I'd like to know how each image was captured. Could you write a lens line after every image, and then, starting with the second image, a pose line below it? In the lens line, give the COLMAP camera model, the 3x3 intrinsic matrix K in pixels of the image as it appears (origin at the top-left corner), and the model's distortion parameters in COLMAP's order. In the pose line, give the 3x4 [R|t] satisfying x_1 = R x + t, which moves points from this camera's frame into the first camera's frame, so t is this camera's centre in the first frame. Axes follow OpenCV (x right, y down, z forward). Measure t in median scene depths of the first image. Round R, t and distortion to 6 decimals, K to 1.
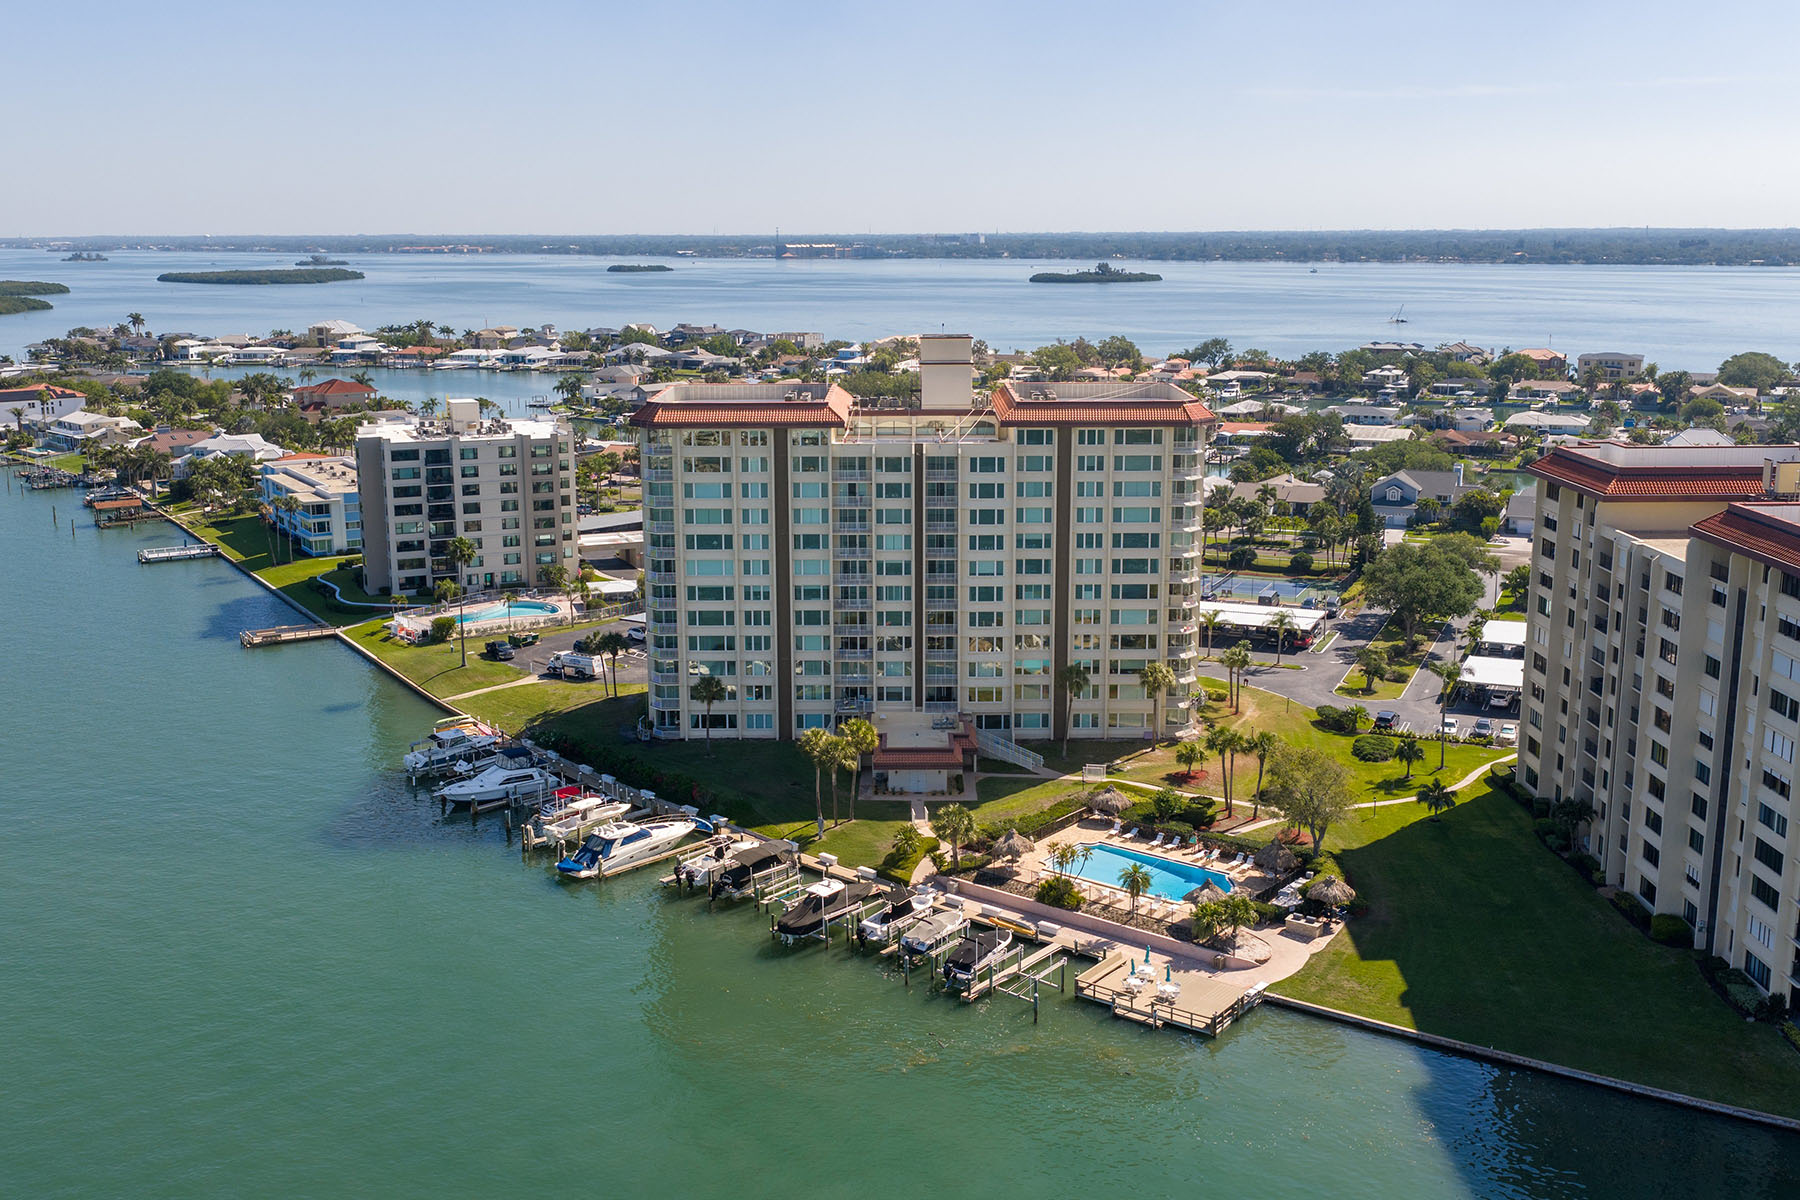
lens RADIAL K [[1762.1, 0, 901.8], [0, 1762.1, 595.9], [0, 0, 1]] dist [0.013251, 0.000000]
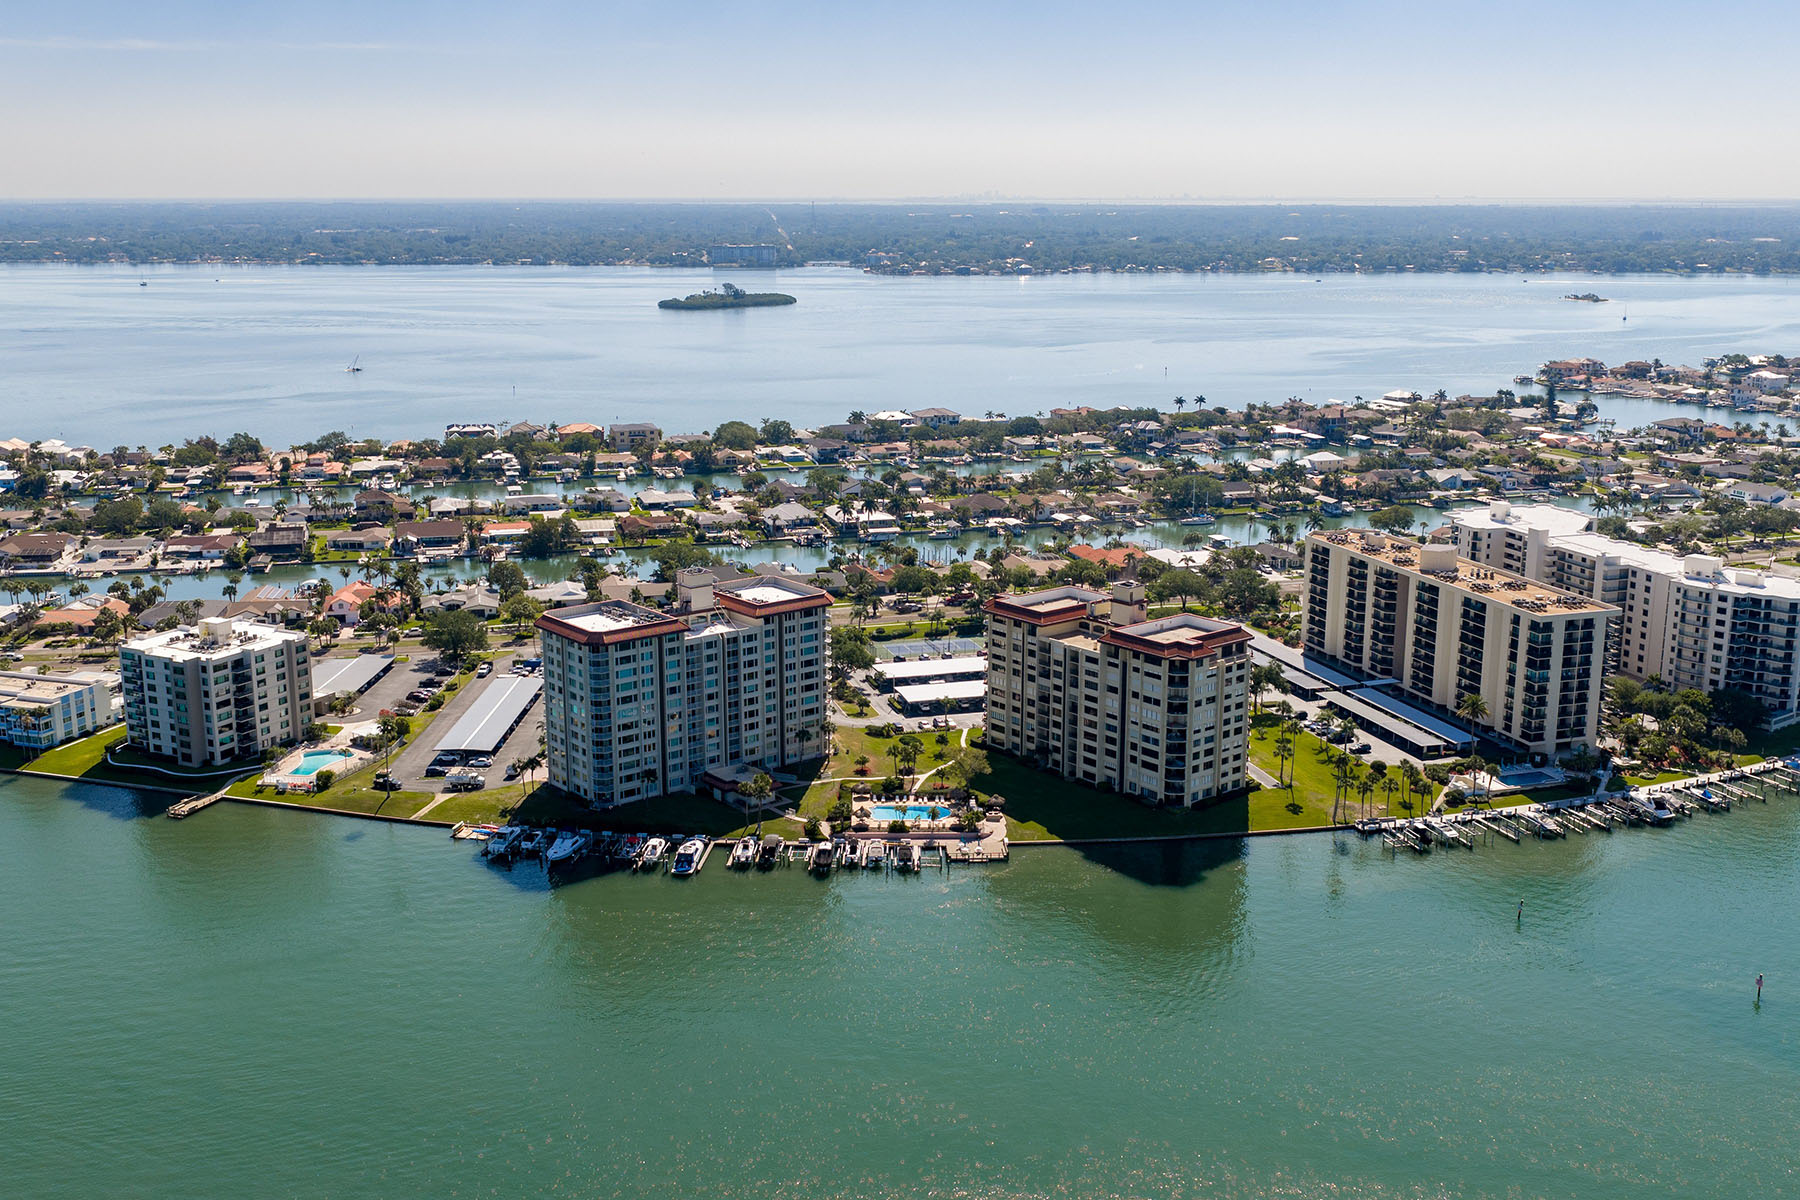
lens RADIAL K [[1762.1, 0, 897.6], [0, 1762.1, 600.6], [0, 0, 1]] dist [0.013251, 0.000000]
pose [[0.776572, -0.136948, 0.614964, -1.101923], [0.124973, 0.990178, 0.062689, -0.232797], [-0.617509, 0.028172, 0.786059, -0.716052]]
